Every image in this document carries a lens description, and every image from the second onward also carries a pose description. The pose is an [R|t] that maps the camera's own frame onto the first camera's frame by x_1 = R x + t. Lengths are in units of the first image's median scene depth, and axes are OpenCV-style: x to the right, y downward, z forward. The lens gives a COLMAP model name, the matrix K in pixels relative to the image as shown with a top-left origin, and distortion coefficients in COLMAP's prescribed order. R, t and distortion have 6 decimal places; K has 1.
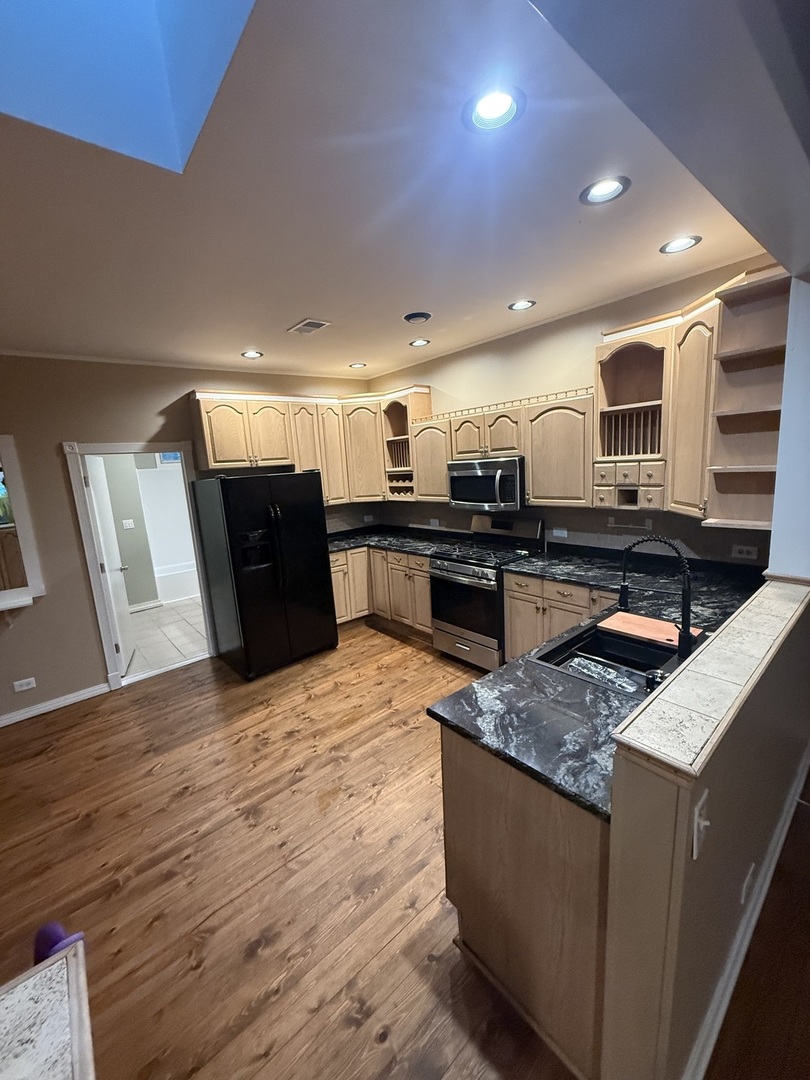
lens RADIAL K [[427.5, 0, 404.7], [0, 427.5, 538.1], [0, 0, 1]] dist [0.002848, 0.000252]
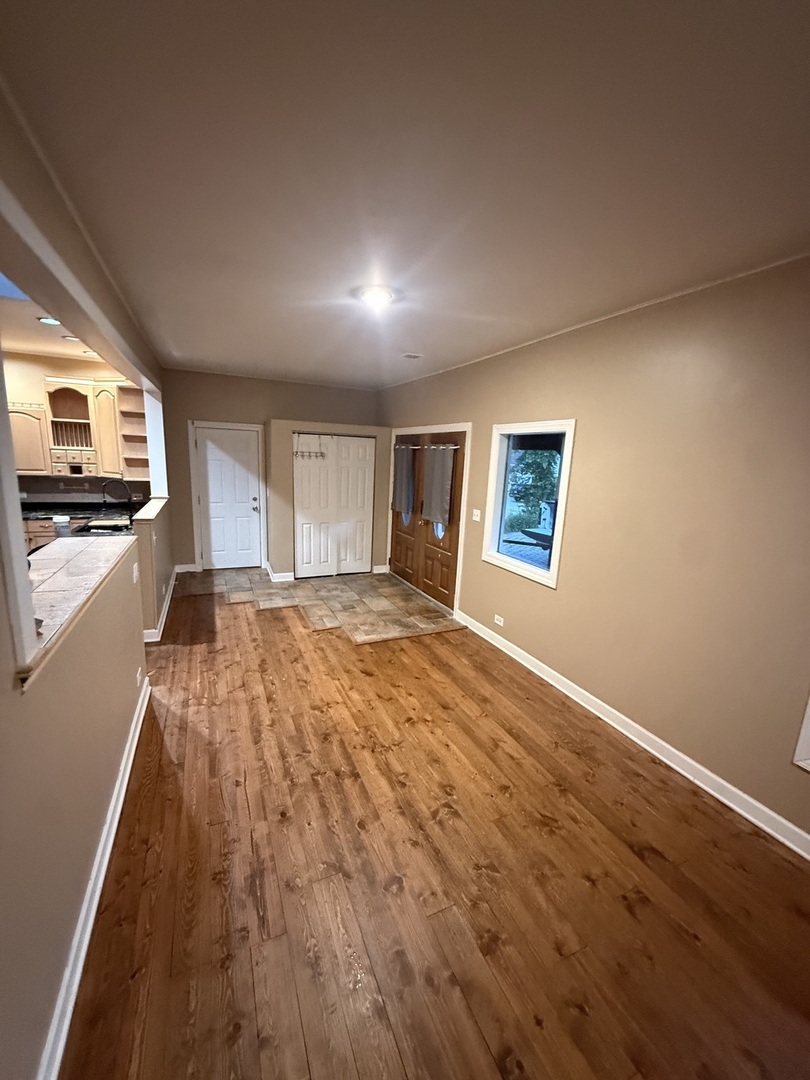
lens RADIAL K [[427.5, 0, 405.3], [0, 427.5, 538.7], [0, 0, 1]] dist [0.002848, 0.000252]
pose [[0.268610, -0.115545, 0.956294, -0.890065], [0.107942, 0.990137, 0.089314, 0.185142], [-0.957182, 0.079233, 0.278433, -0.839541]]
